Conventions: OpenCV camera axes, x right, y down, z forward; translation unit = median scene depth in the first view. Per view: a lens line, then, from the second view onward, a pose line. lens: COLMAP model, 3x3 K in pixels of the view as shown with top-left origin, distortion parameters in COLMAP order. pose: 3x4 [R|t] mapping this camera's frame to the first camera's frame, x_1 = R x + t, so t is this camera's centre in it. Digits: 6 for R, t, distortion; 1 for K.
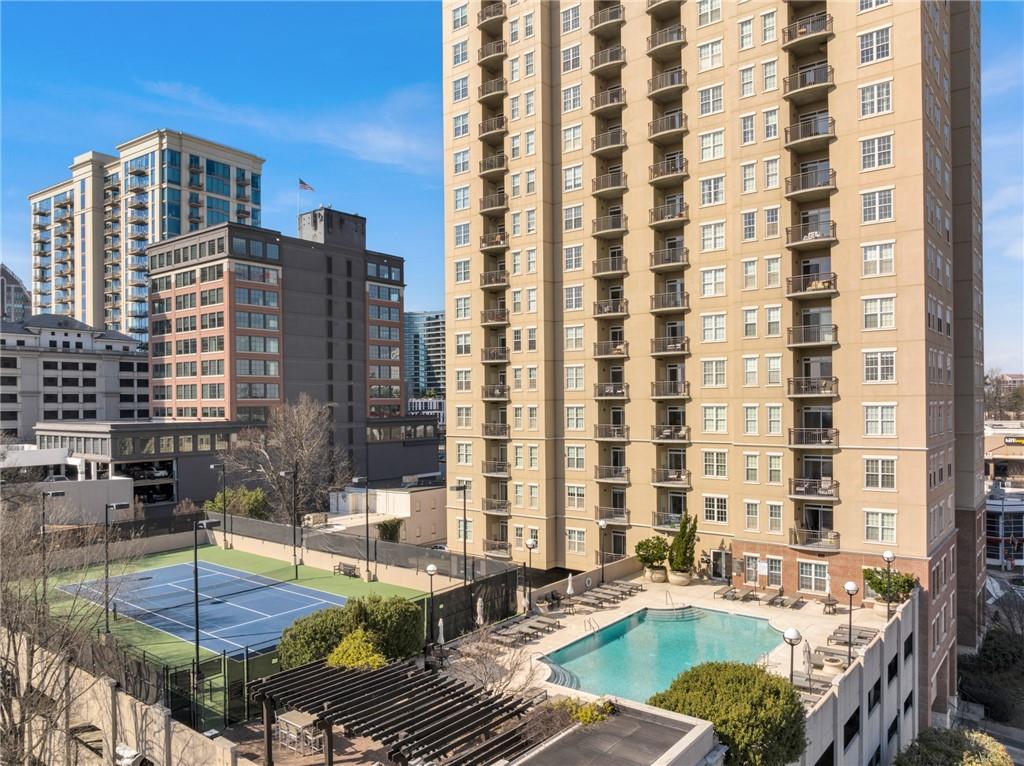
lens RADIAL K [[740.4, 0, 512.7], [0, 740.4, 409.0], [0, 0, 1]] dist [-0.033942, -0.001510]
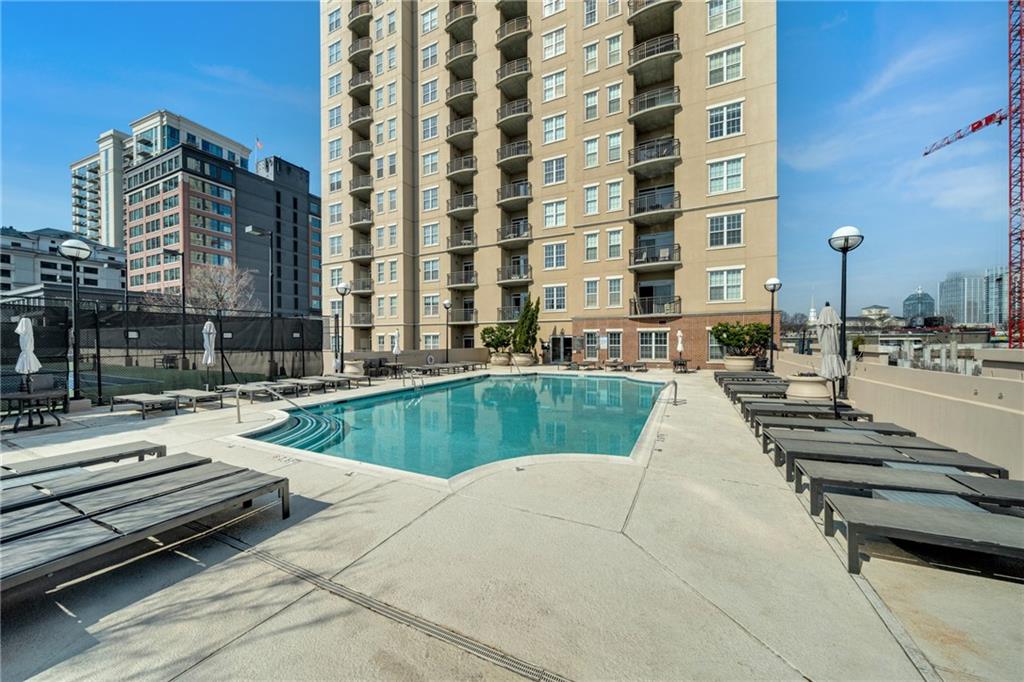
lens RADIAL K [[366.3, 0, 506.4], [0, 366.3, 350.9], [0, 0, 1]] dist [-0.000206, -0.000041]
pose [[0.980511, 0.002952, 0.196444, 0.081278], [-0.004817, 0.999948, 0.009020, 0.167869], [-0.196407, -0.009791, 0.980473, 0.394836]]
